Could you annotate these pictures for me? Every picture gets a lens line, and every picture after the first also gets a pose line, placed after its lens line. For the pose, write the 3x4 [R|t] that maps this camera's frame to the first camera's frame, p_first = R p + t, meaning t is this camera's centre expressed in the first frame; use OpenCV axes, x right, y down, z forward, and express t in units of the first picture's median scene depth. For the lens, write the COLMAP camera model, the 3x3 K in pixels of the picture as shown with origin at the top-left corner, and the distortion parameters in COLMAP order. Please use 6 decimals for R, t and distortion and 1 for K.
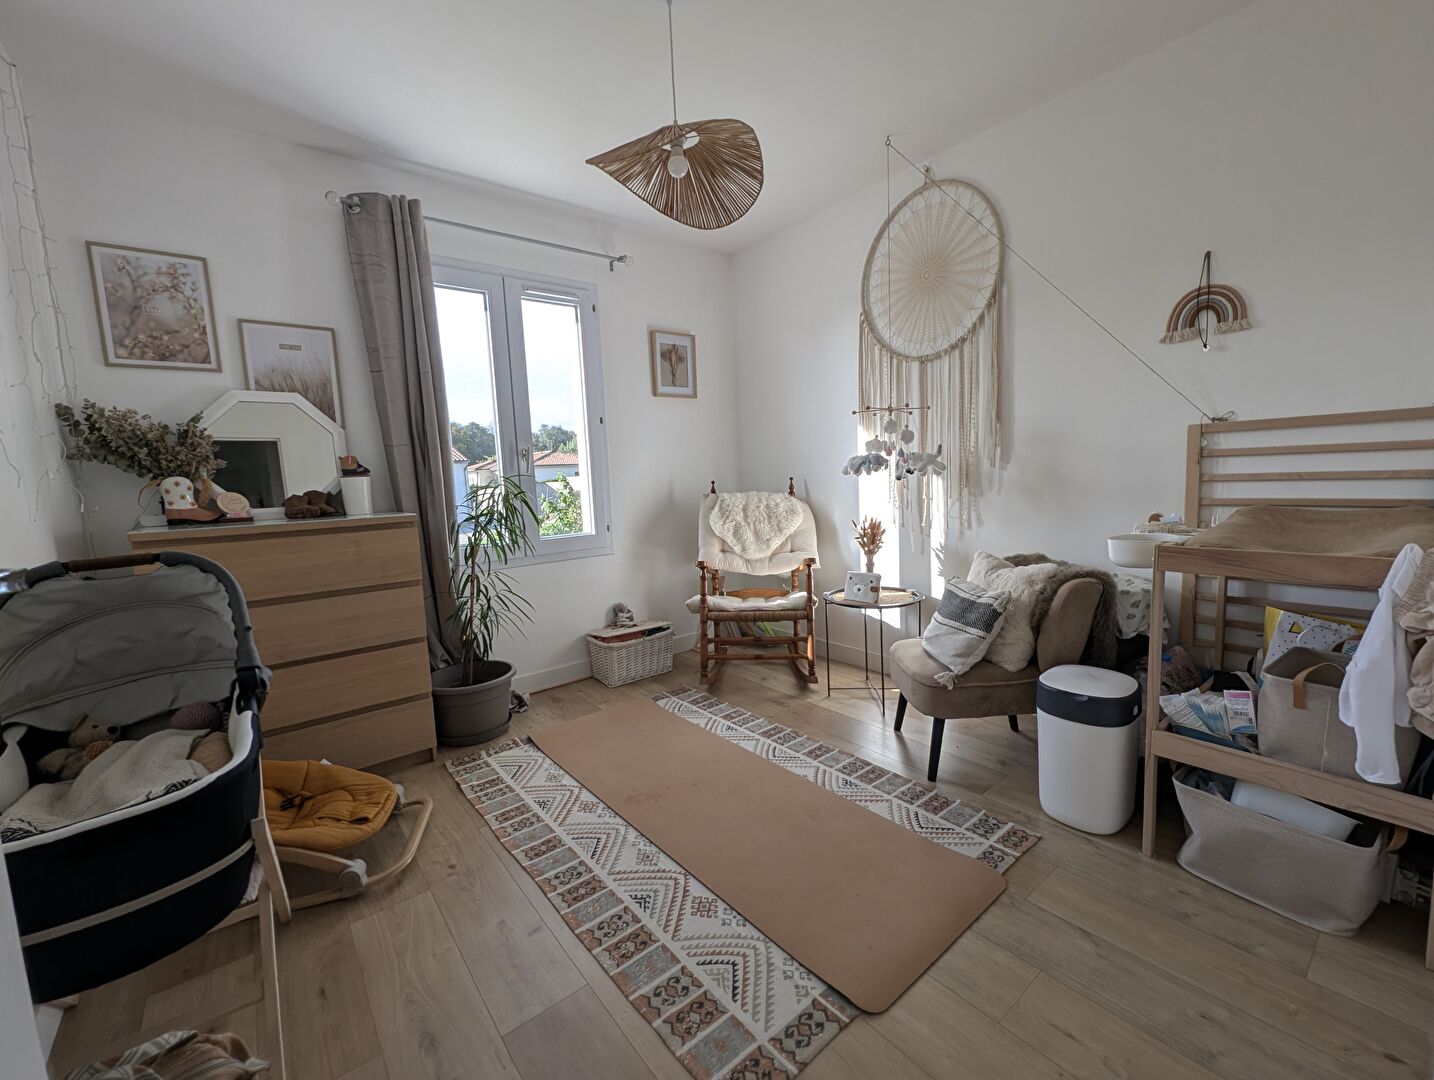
lens RADIAL K [[583.1, 0, 717.0], [0, 583.1, 540.0], [0, 0, 1]] dist [-0.000689, -0.000082]
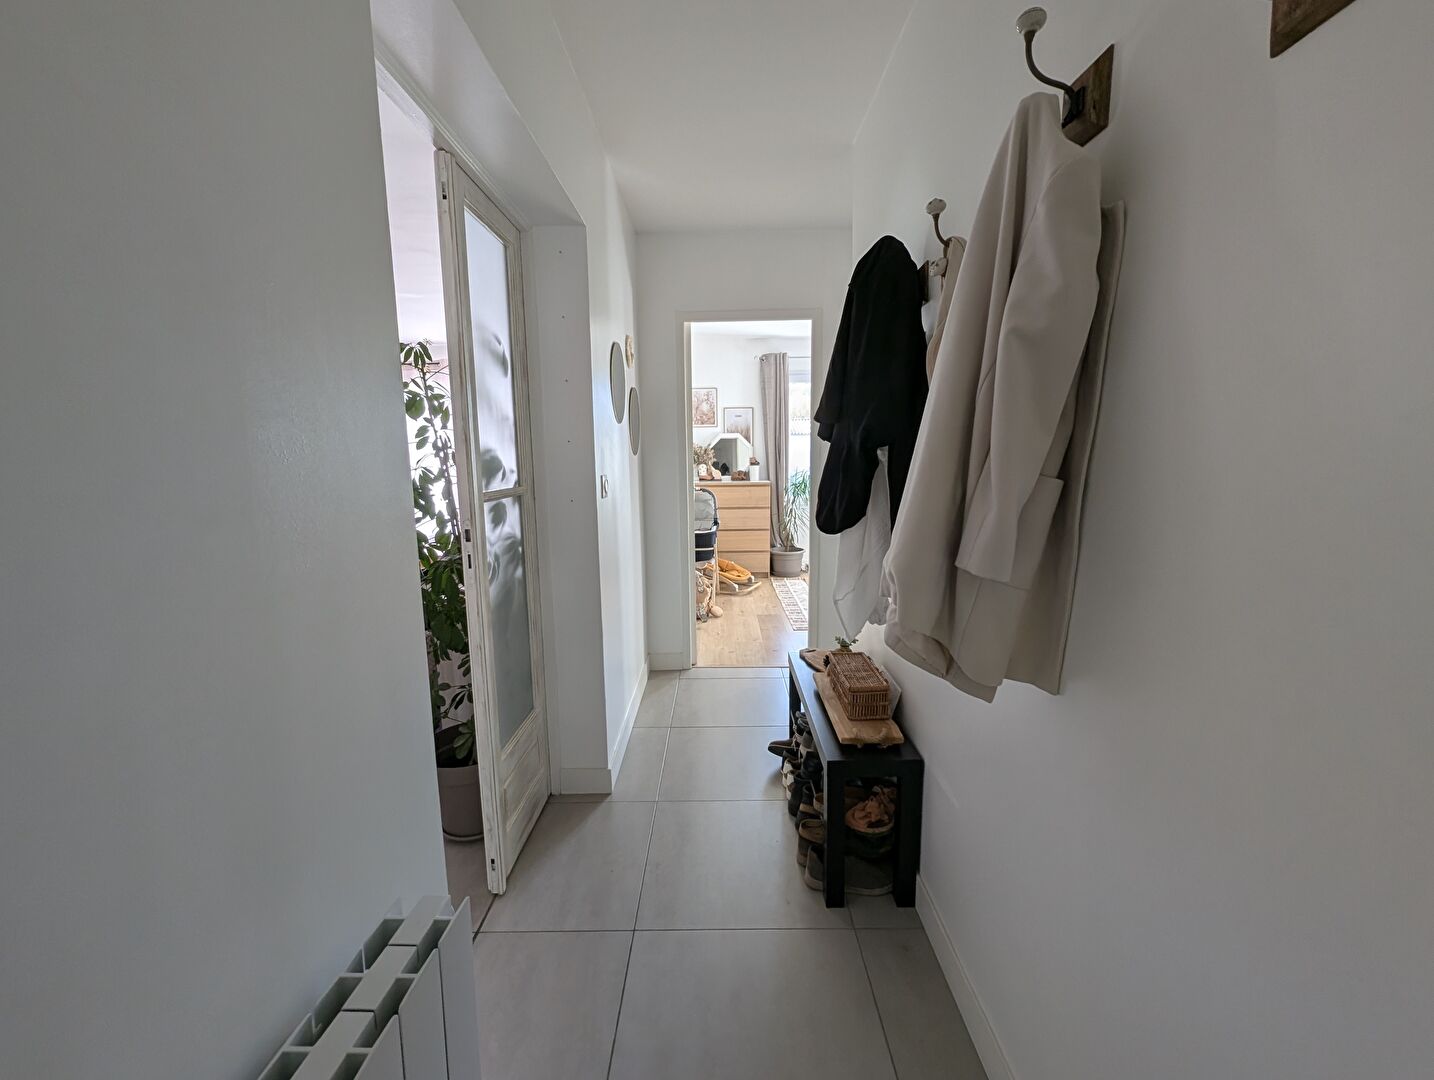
lens RADIAL K [[583.1, 0, 717.0], [0, 583.1, 540.0], [0, 0, 1]] dist [-0.000689, -0.000082]
pose [[0.771148, 0.118400, -0.625550, 0.924394], [-0.088198, 0.992948, 0.079213, 0.028616], [0.630518, -0.005913, 0.776152, -1.130511]]
